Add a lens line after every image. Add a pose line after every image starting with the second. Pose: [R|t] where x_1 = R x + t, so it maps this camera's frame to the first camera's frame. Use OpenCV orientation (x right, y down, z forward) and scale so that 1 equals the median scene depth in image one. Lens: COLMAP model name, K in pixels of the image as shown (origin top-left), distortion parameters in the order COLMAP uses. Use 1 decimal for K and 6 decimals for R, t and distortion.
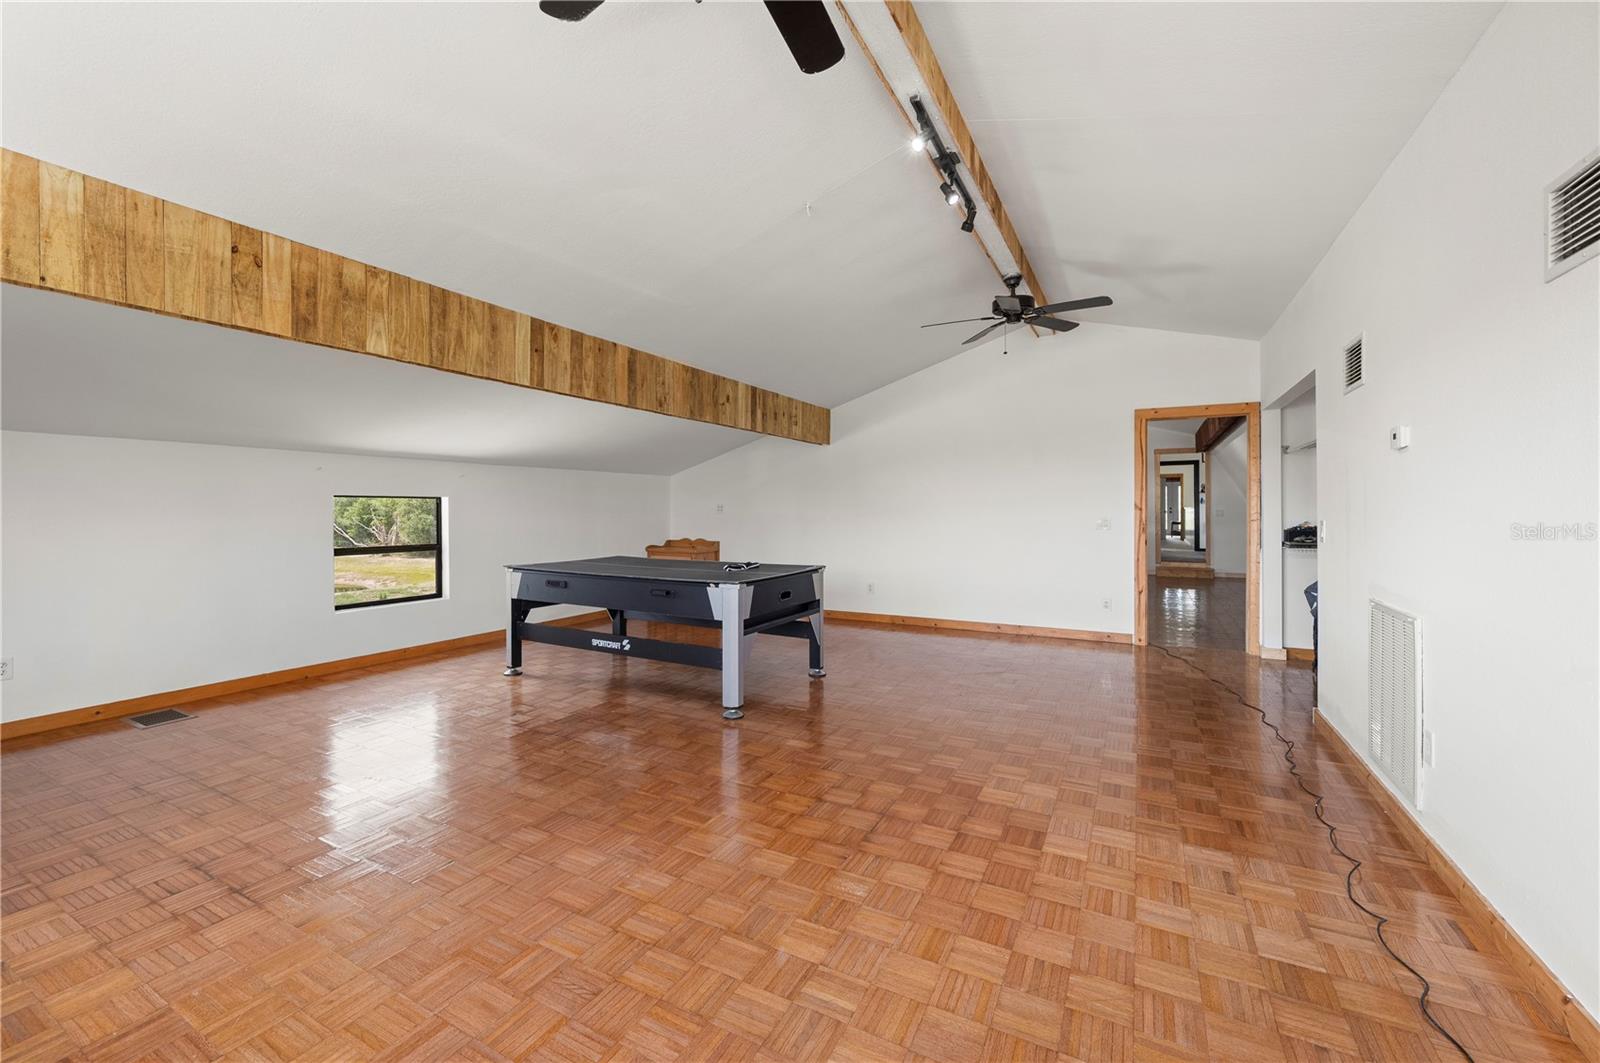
lens RADIAL K [[640.3, 0, 795.1], [0, 640.3, 523.8], [0, 0, 1]] dist [-0.007214, -0.000250]
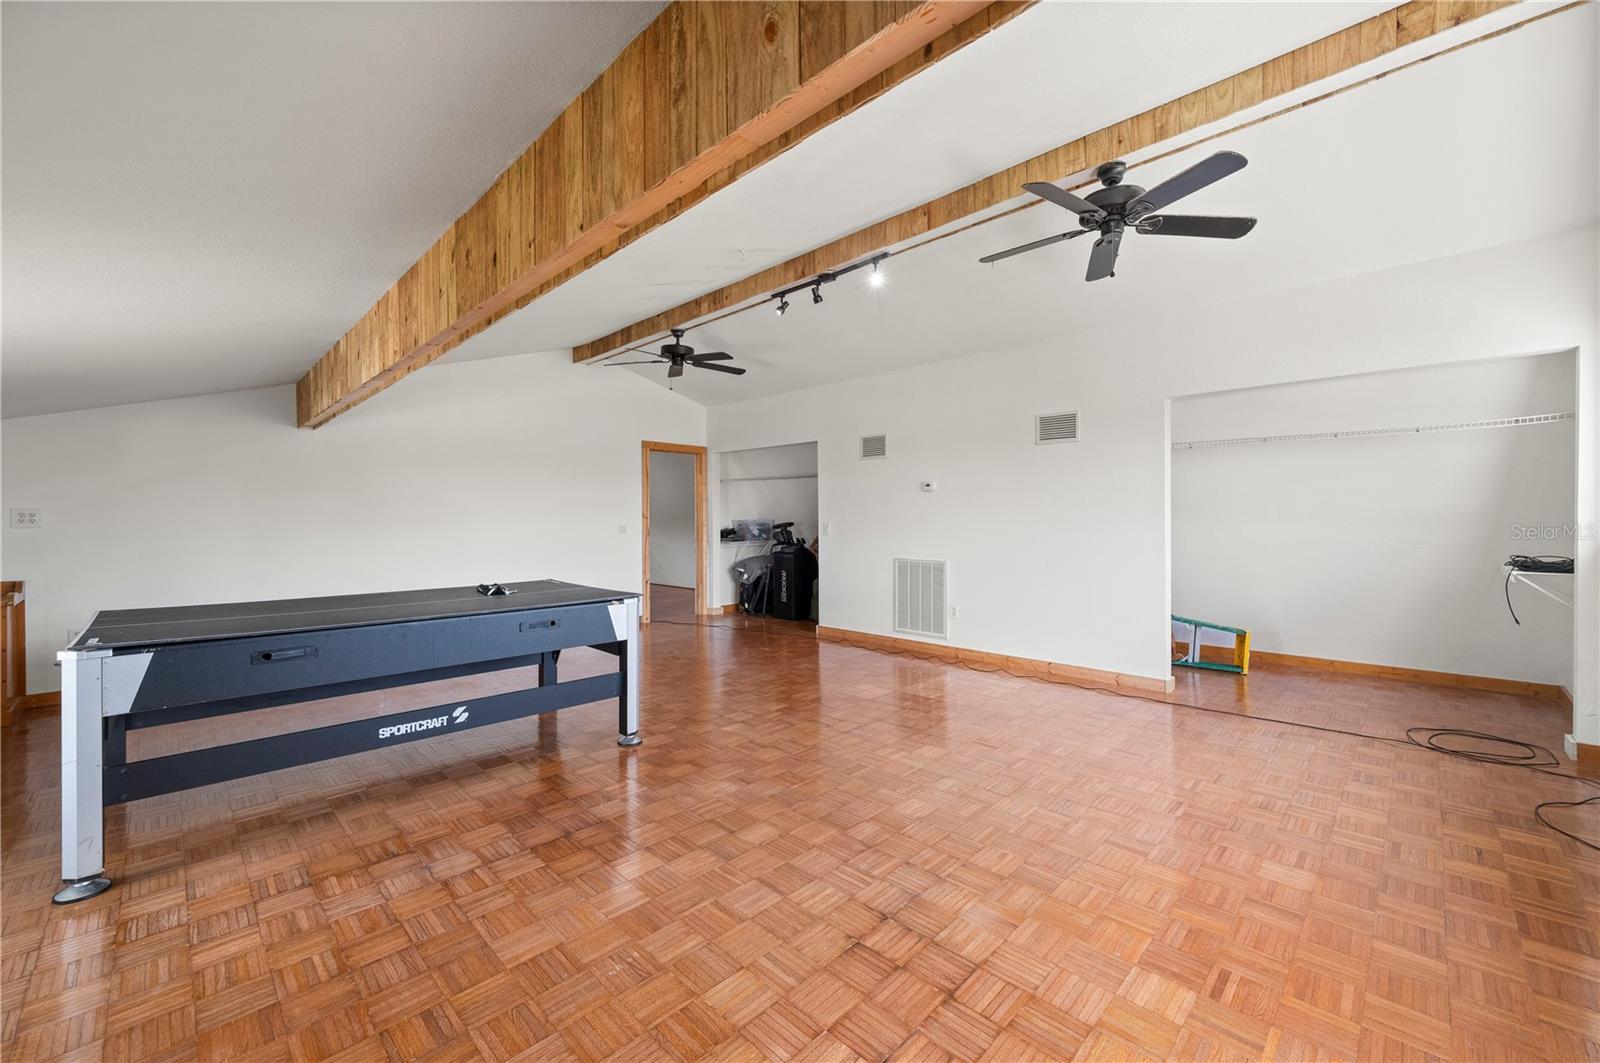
lens RADIAL K [[640.3, 0, 792.3], [0, 640.3, 525.4], [0, 0, 1]] dist [-0.007214, -0.000250]
pose [[0.277261, -0.011468, 0.960726, -0.944450], [0.024390, 0.999691, 0.004895, -0.009251], [-0.960485, 0.022075, 0.277455, 0.535260]]
